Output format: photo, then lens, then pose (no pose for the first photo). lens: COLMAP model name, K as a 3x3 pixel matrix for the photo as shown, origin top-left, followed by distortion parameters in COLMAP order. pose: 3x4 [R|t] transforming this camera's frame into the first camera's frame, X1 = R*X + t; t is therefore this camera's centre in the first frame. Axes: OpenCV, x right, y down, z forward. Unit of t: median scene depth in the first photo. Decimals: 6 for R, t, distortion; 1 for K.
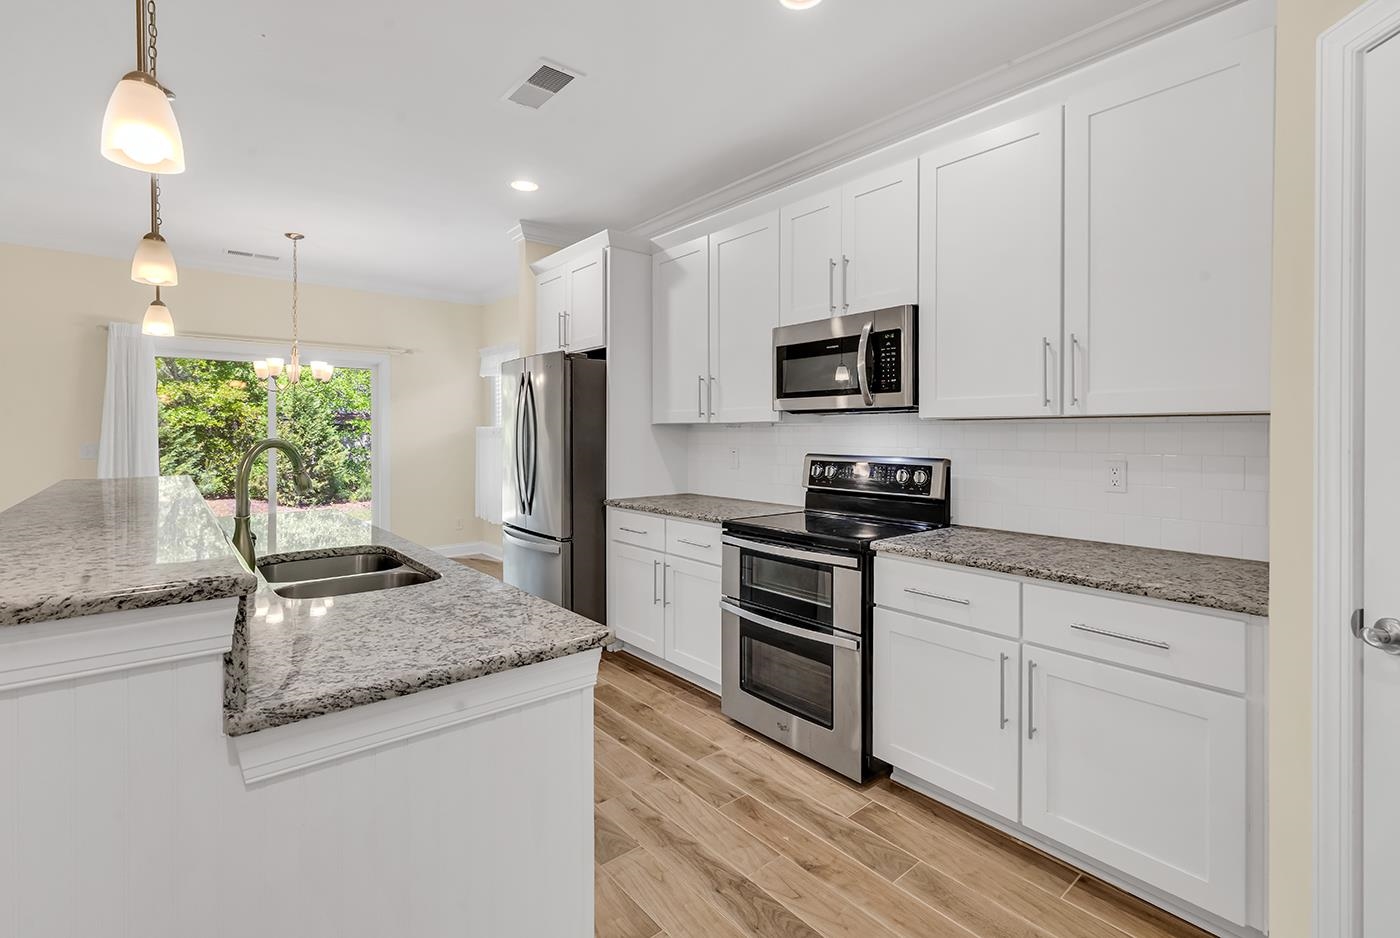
lens RADIAL K [[656.0, 0, 704.5], [0, 656.0, 430.2], [0, 0, 1]] dist [0.009668, -0.003015]
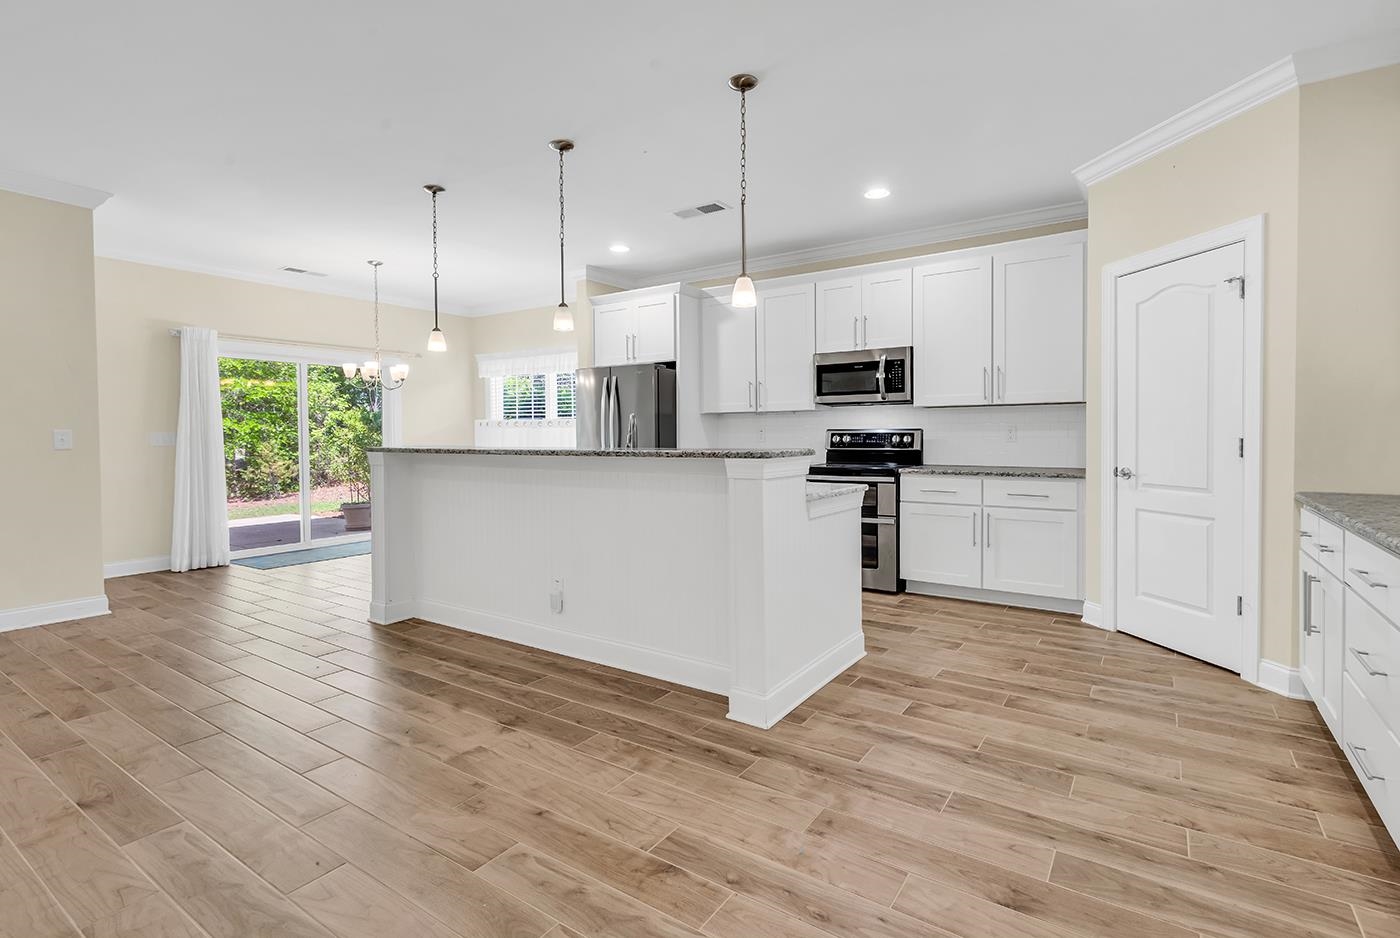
lens RADIAL K [[656.0, 0, 660.6], [0, 656.0, 432.7], [0, 0, 1]] dist [0.009668, -0.003015]
pose [[0.979709, -0.002368, 0.200409, -0.726155], [0.002257, 0.999997, 0.000782, 0.051312], [-0.200411, -0.000314, 0.979712, -0.672164]]
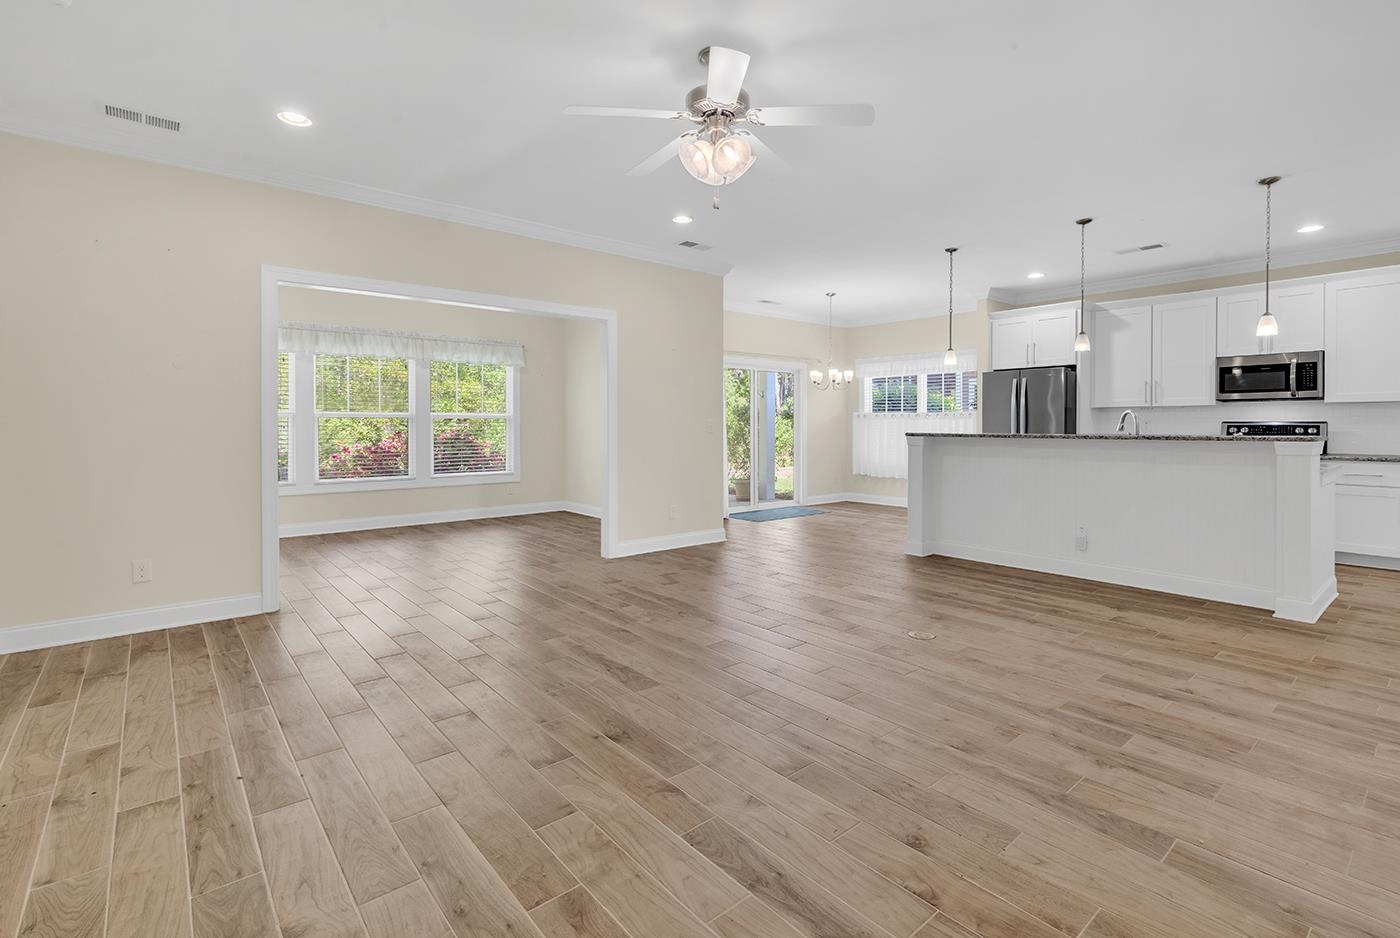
lens RADIAL K [[656.0, 0, 705.1], [0, 656.0, 432.7], [0, 0, 1]] dist [0.009668, -0.003015]
pose [[0.999898, 0.001514, -0.014229, -1.637860], [-0.001297, 0.999882, 0.015294, 0.049739], [0.014250, -0.015274, 0.999782, -1.188339]]
